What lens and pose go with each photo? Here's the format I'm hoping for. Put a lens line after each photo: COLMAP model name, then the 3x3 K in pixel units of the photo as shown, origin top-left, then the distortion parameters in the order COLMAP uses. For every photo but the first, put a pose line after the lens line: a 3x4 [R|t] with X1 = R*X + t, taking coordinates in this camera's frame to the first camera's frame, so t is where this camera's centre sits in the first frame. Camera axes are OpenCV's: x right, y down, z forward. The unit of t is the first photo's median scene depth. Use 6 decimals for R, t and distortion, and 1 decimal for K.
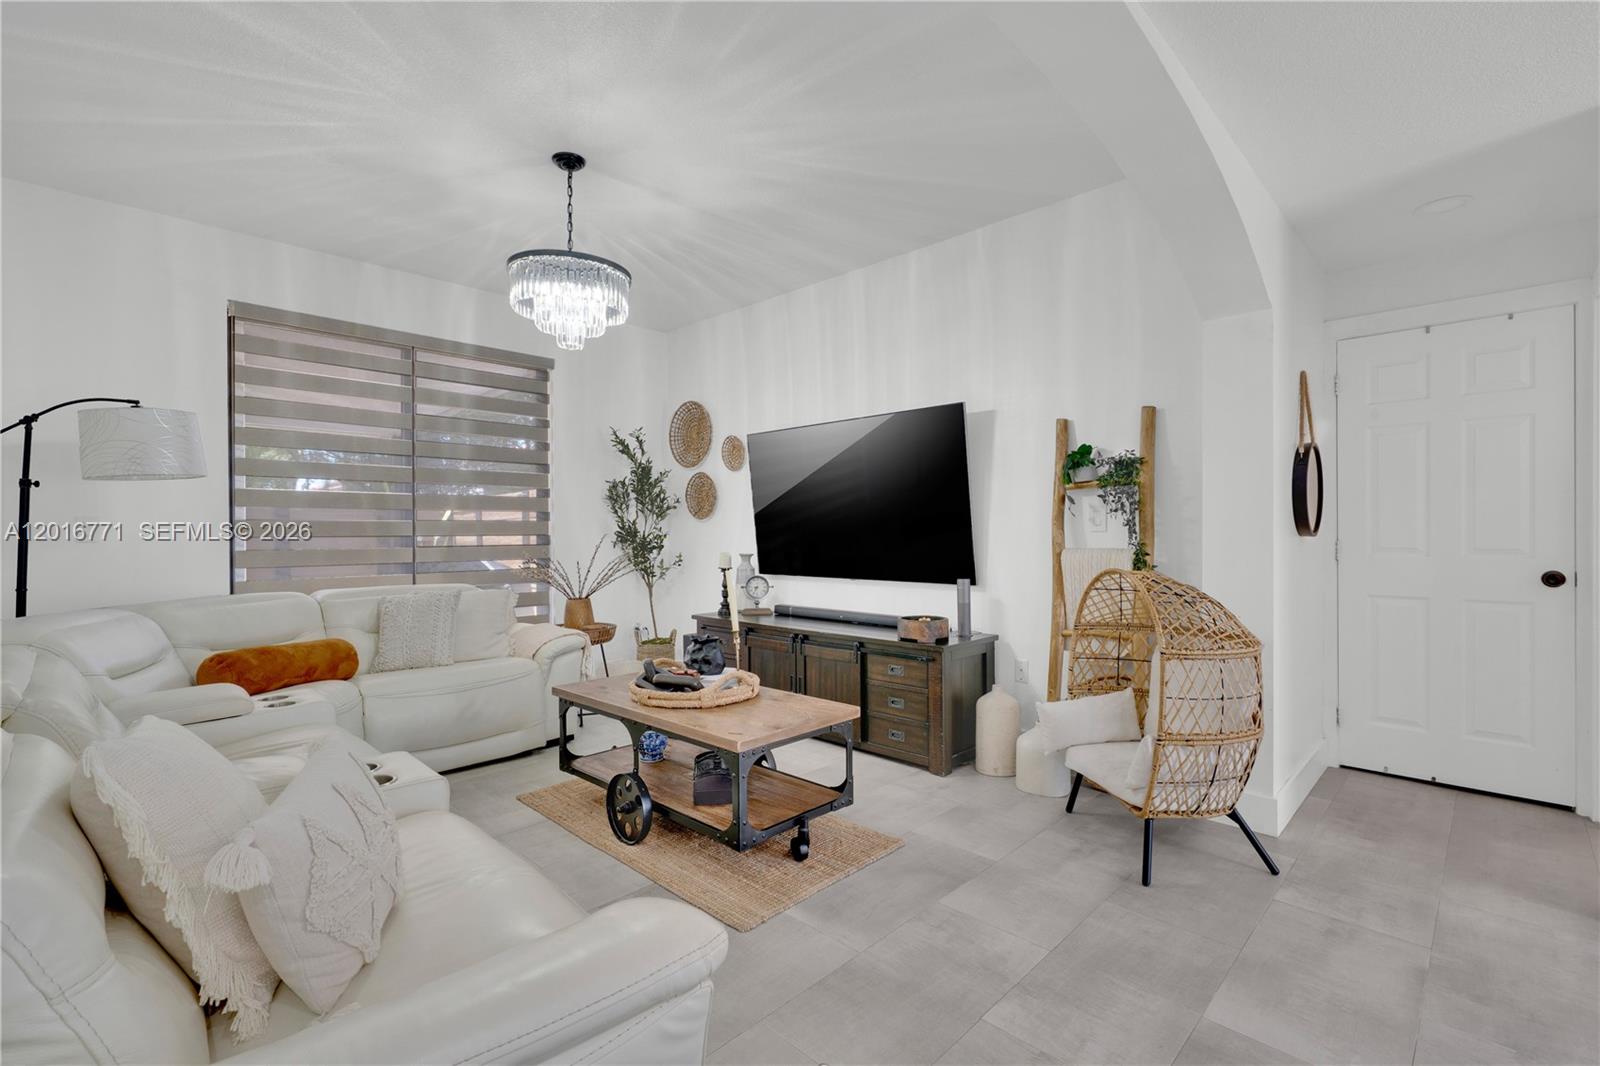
lens RADIAL K [[708.2, 0, 797.0], [0, 708.2, 533.4], [0, 0, 1]] dist [-0.002597, -0.000328]
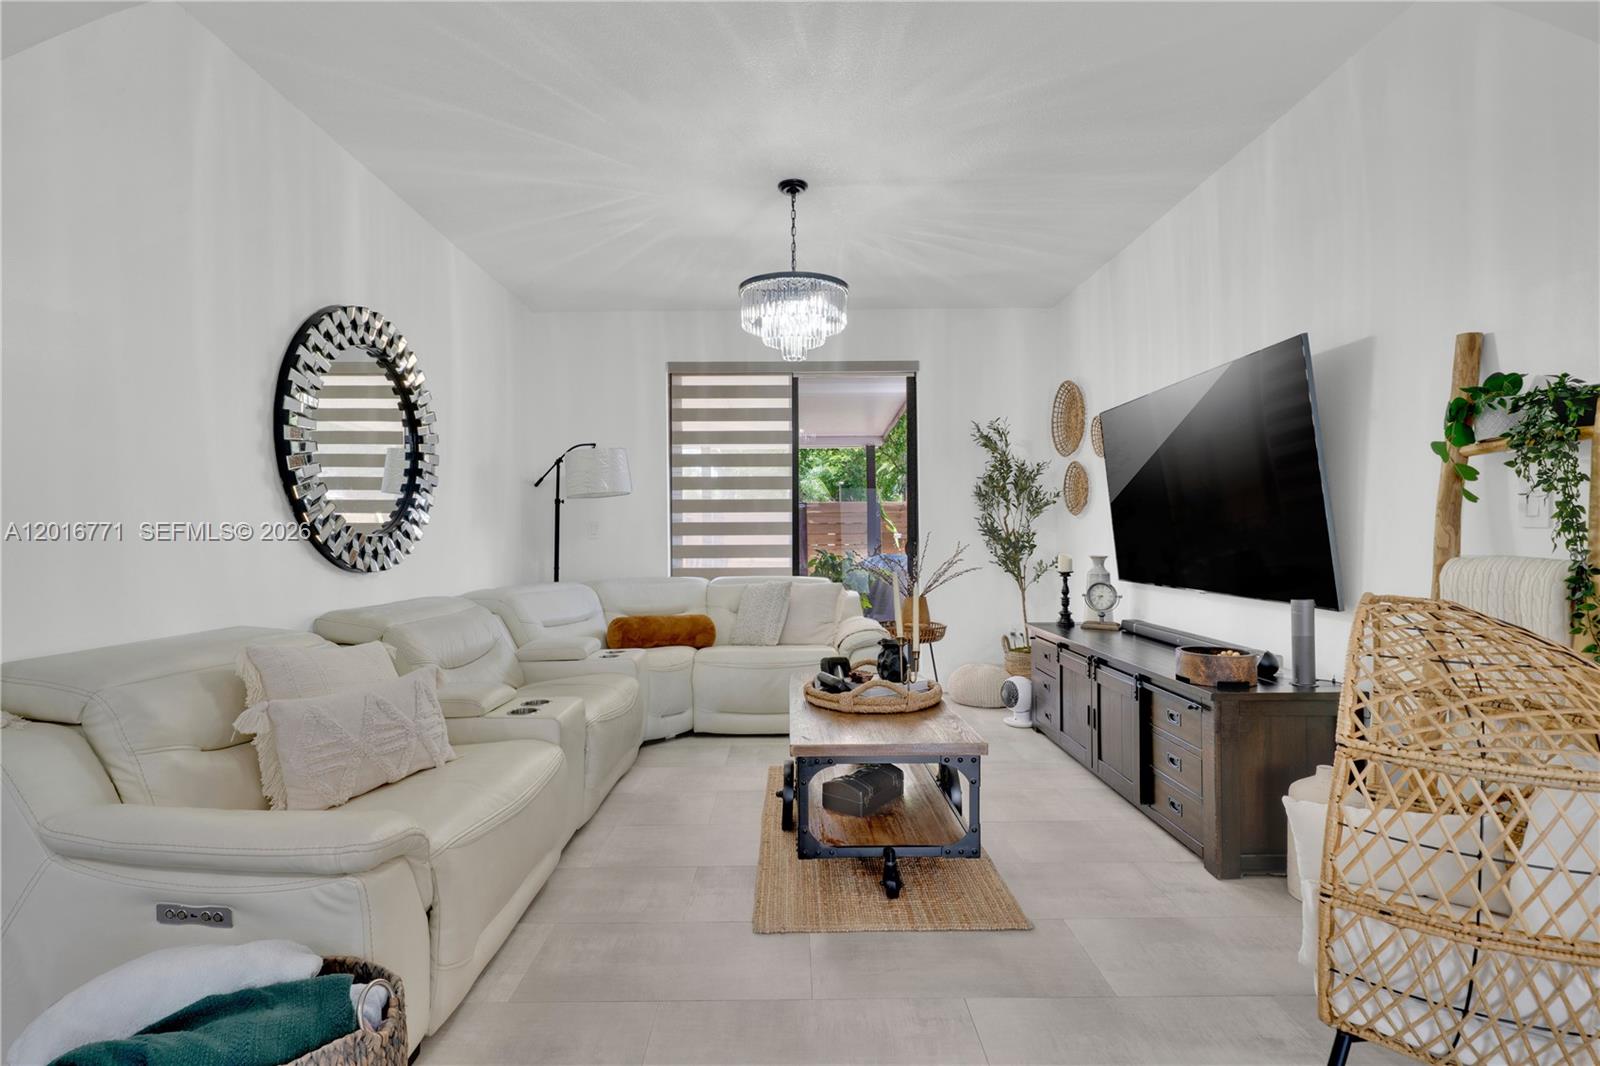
lens RADIAL K [[739.1, 0, 796.9], [0, 739.1, 531.8], [0, 0, 1]] dist [0.003648, 0.000148]
pose [[0.704005, -0.002317, -0.710191, 0.383750], [0.003642, 0.999993, 0.000347, -0.001324], [0.710186, -0.002831, 0.704009, 0.167027]]
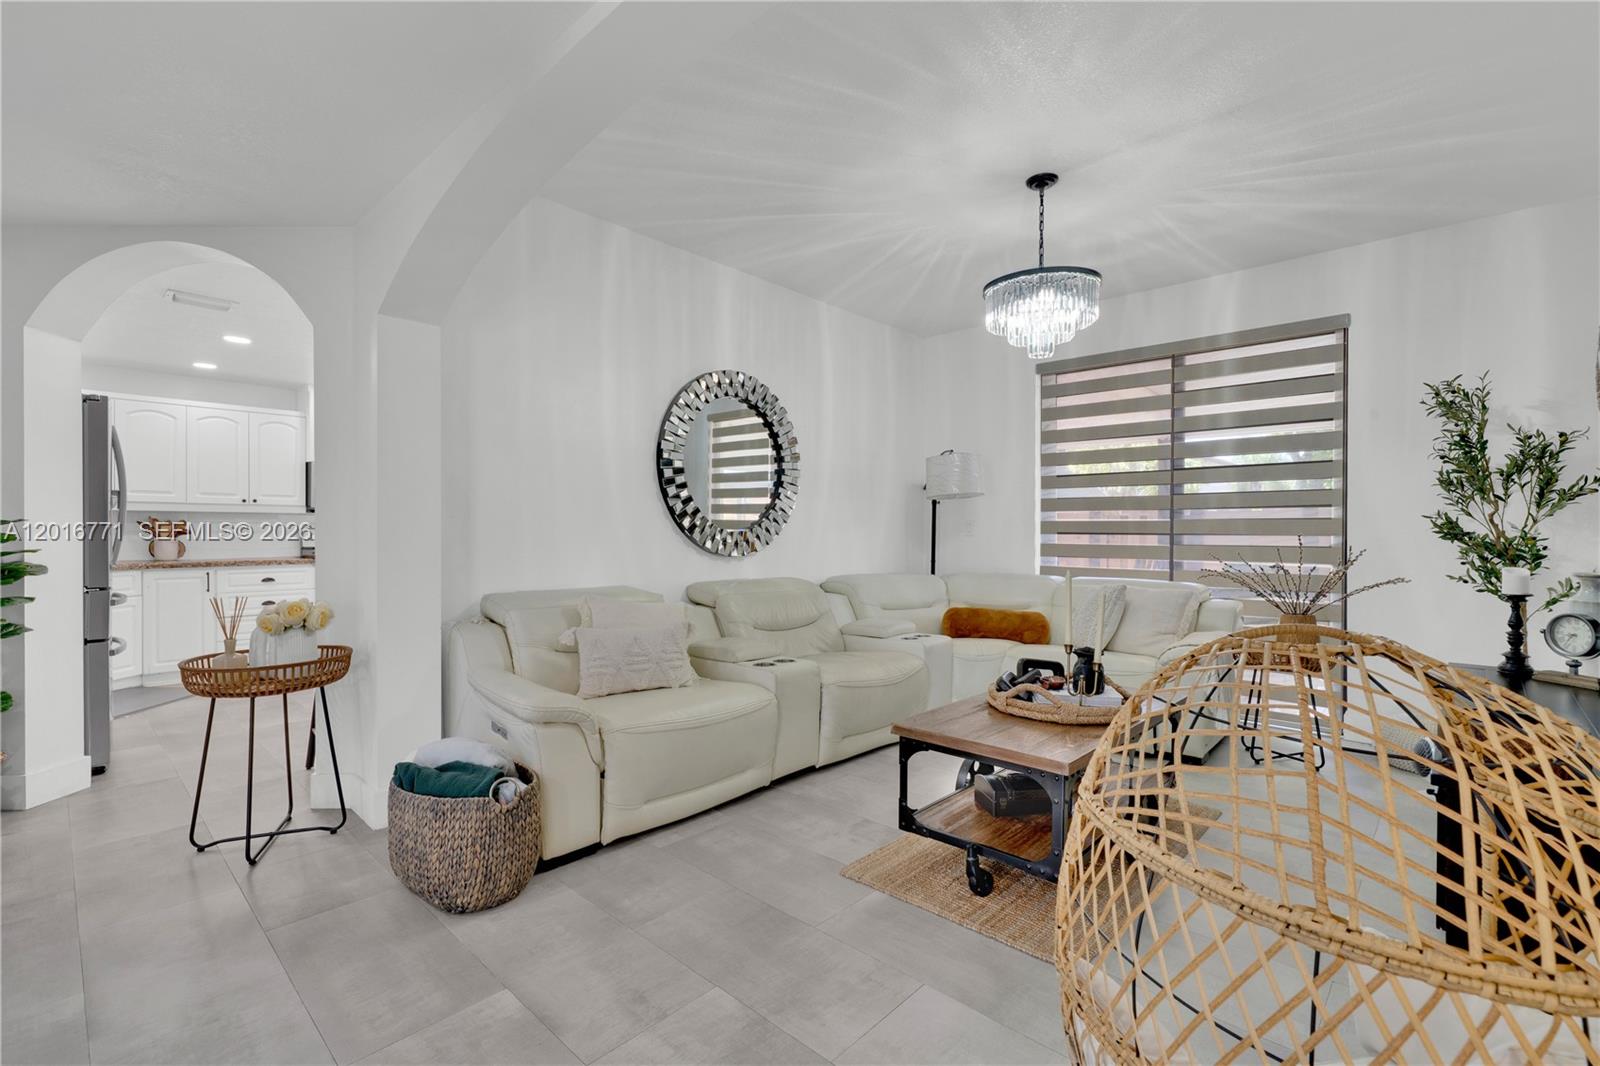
lens RADIAL K [[712.1, 0, 790.0], [0, 712.1, 534.2], [0, 0, 1]] dist [-0.000141, 0.000166]
pose [[0.019133, 0.008633, -0.999780, 0.591769], [-0.005478, 0.999949, 0.008530, -0.003238], [0.999802, 0.005314, 0.019180, 0.482403]]
